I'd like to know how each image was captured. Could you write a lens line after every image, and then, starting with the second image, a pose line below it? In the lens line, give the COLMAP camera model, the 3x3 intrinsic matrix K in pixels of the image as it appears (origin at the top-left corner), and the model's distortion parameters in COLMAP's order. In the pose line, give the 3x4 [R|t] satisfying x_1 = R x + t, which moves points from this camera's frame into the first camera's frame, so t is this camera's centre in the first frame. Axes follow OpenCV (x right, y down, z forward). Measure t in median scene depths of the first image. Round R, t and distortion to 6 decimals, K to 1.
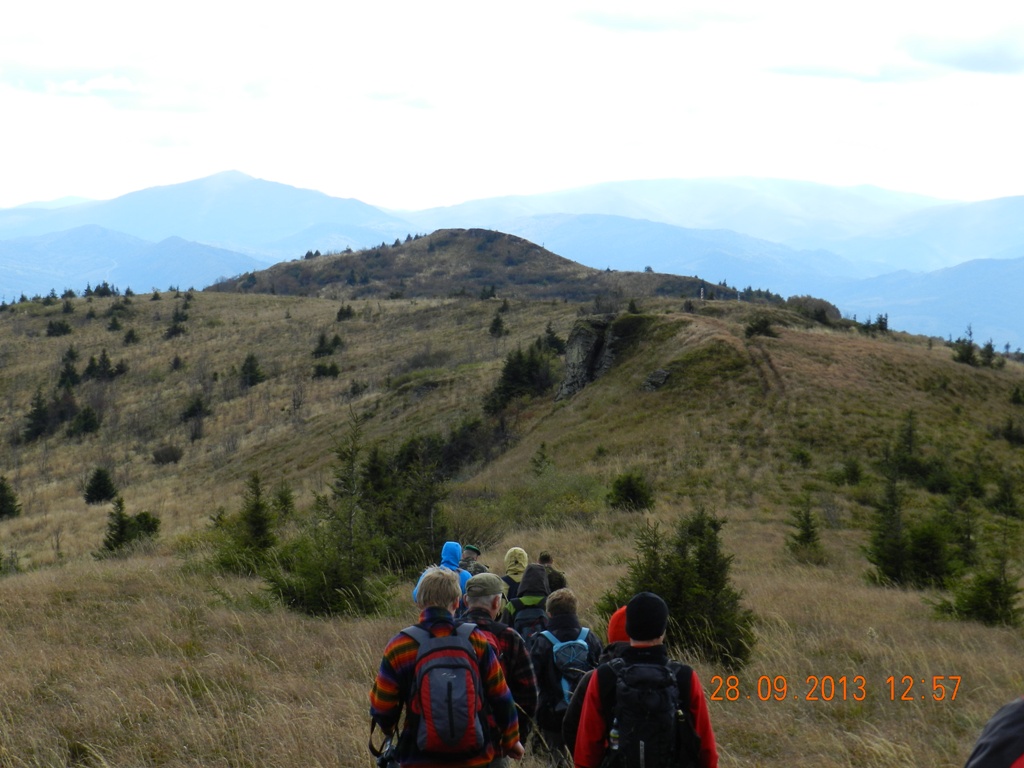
lens RADIAL K [[2291.2, 0, 512.0], [0, 2291.2, 384.0], [0, 0, 1]] dist [0.015095, 0.034122]
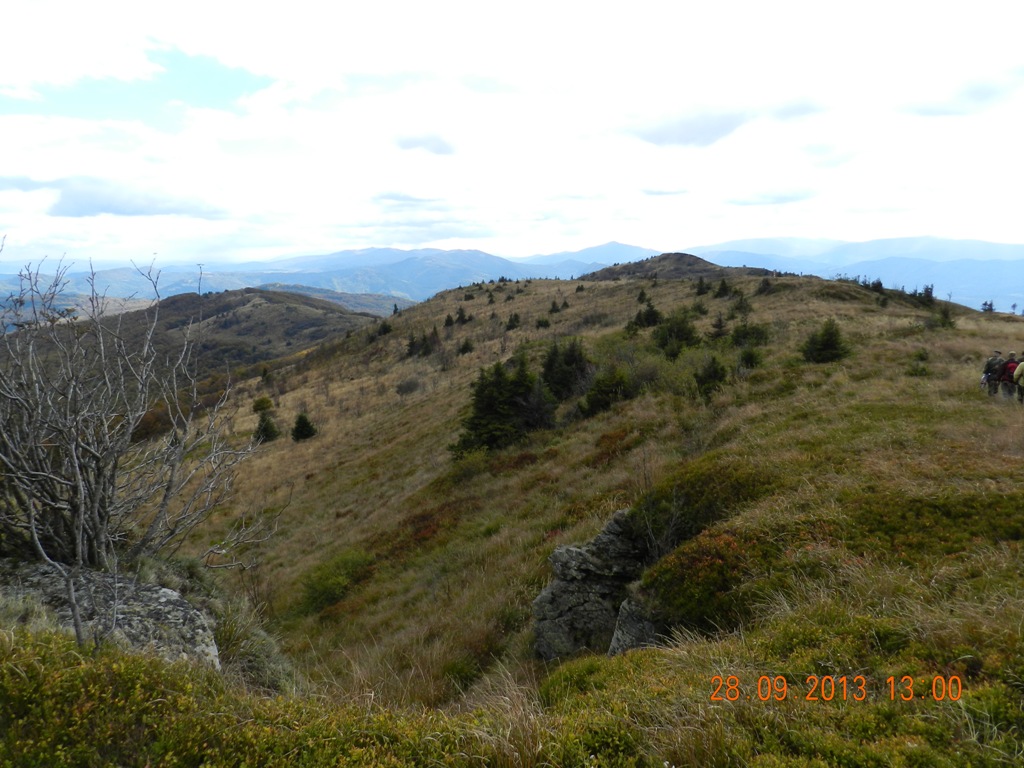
lens RADIAL K [[688.4, 0, 512.0], [0, 688.4, 384.0], [0, 0, 1]] dist [-0.003461, -0.001385]
pose [[0.964967, 0.013937, -0.262001, 0.011900], [0.015351, 0.993878, 0.109407, -0.006204], [0.261922, -0.109596, 0.958846, 0.166720]]
